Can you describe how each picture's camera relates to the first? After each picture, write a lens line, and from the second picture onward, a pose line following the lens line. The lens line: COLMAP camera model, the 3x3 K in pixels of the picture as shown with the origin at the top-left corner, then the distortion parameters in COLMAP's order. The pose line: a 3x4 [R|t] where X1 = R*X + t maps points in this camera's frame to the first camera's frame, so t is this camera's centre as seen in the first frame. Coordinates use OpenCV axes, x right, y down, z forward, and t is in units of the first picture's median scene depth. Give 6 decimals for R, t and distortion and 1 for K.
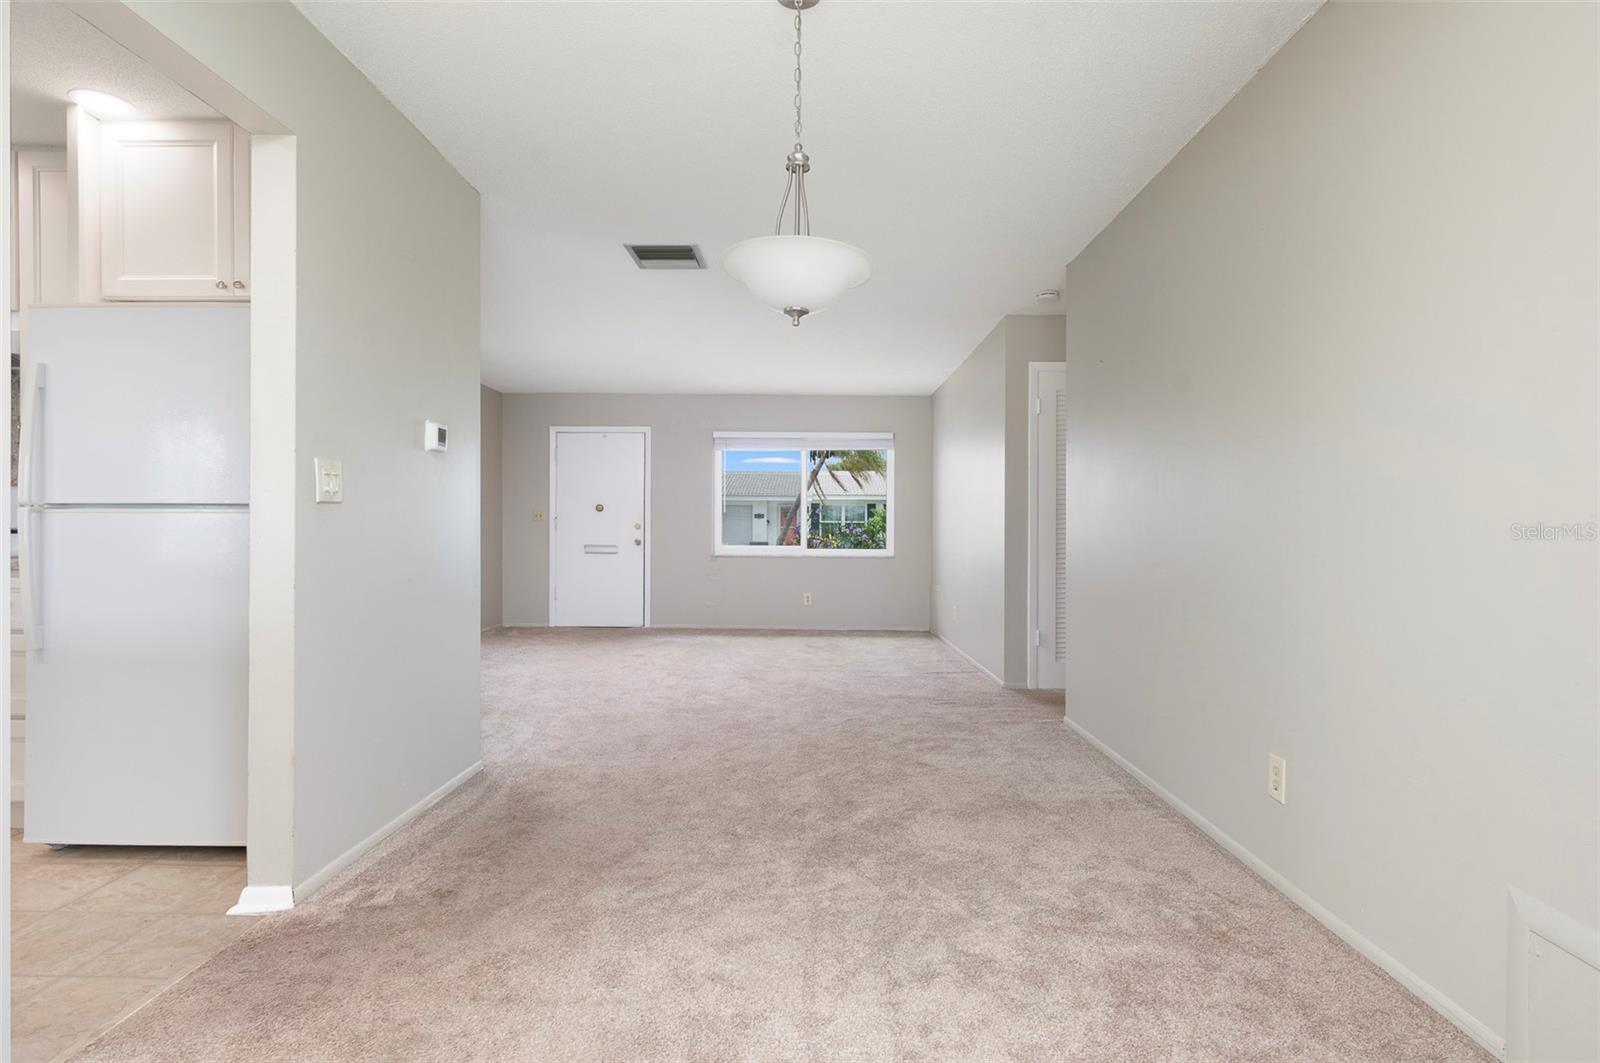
lens RADIAL K [[807.2, 0, 800.5], [0, 807.2, 539.3], [0, 0, 1]] dist [0.001779, 0.000447]
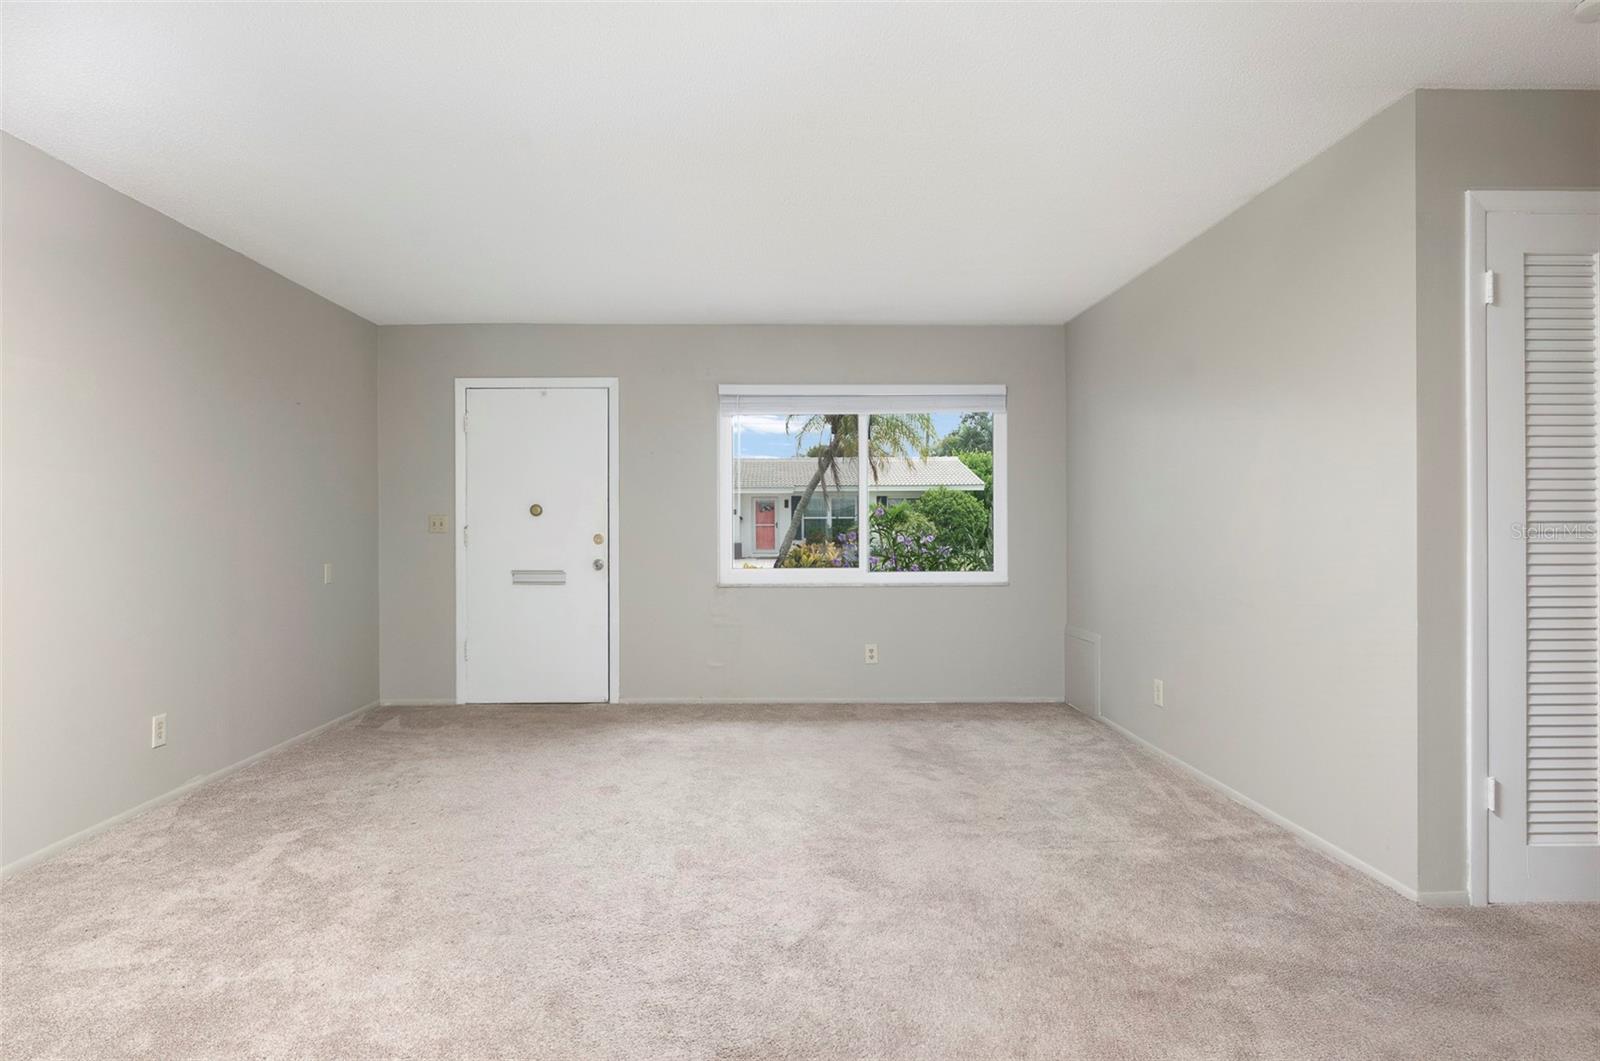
lens RADIAL K [[862.5, 0, 731.4], [0, 862.5, 532.1], [0, 0, 1]] dist [-0.006852, -0.004609]
pose [[0.999597, -0.007560, -0.027352, -0.081983], [0.007505, 0.999970, -0.002125, -0.019308], [0.027367, 0.001918, 0.999624, 0.345210]]
